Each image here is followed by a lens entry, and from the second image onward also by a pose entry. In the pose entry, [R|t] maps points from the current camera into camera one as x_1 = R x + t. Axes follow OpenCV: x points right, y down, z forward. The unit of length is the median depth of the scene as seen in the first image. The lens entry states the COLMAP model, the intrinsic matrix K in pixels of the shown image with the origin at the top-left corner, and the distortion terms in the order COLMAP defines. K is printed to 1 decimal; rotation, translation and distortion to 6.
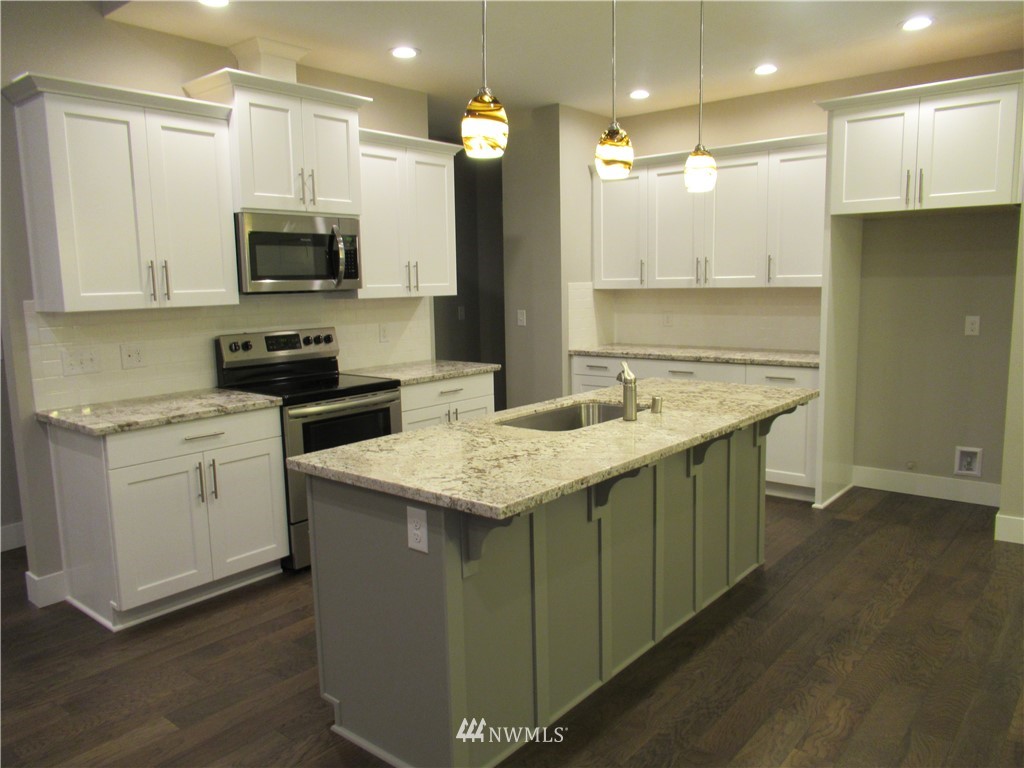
lens RADIAL K [[765.6, 0, 514.0], [0, 765.6, 385.7], [0, 0, 1]] dist [-0.006157, -0.003357]
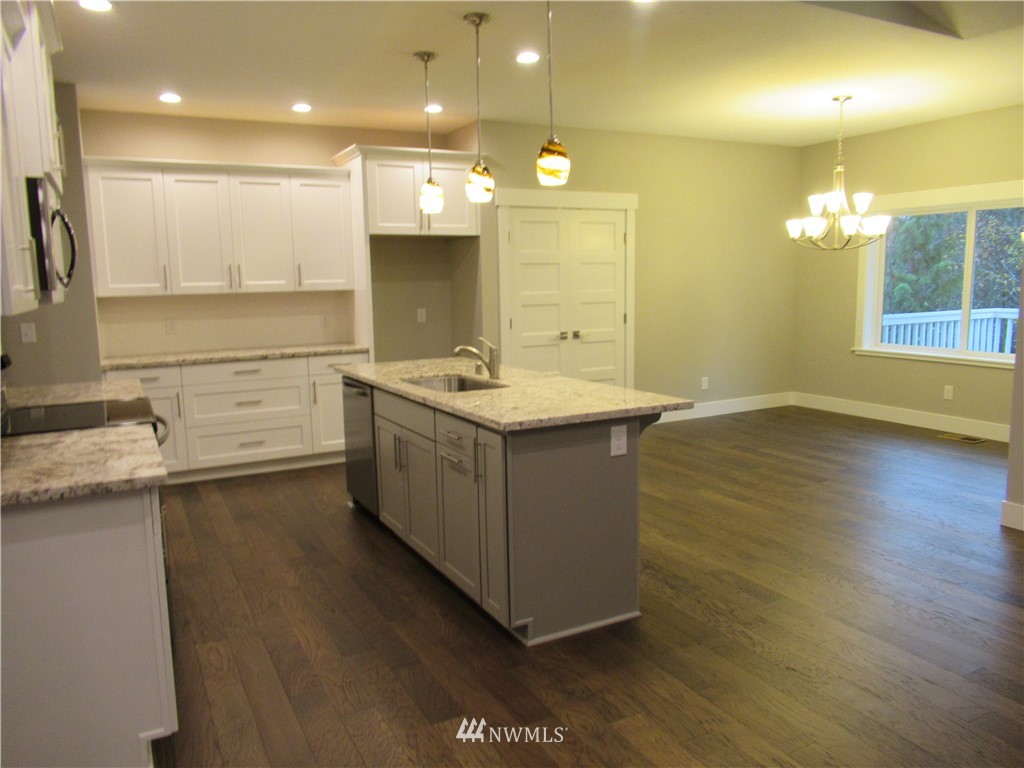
lens RADIAL K [[765.6, 0, 514.0], [0, 765.6, 385.7], [0, 0, 1]] dist [-0.006157, -0.003357]
pose [[0.388281, -0.117037, 0.914079, -0.686698], [0.141652, 0.987694, 0.066291, -0.017707], [-0.910589, 0.103741, 0.400081, 0.267298]]
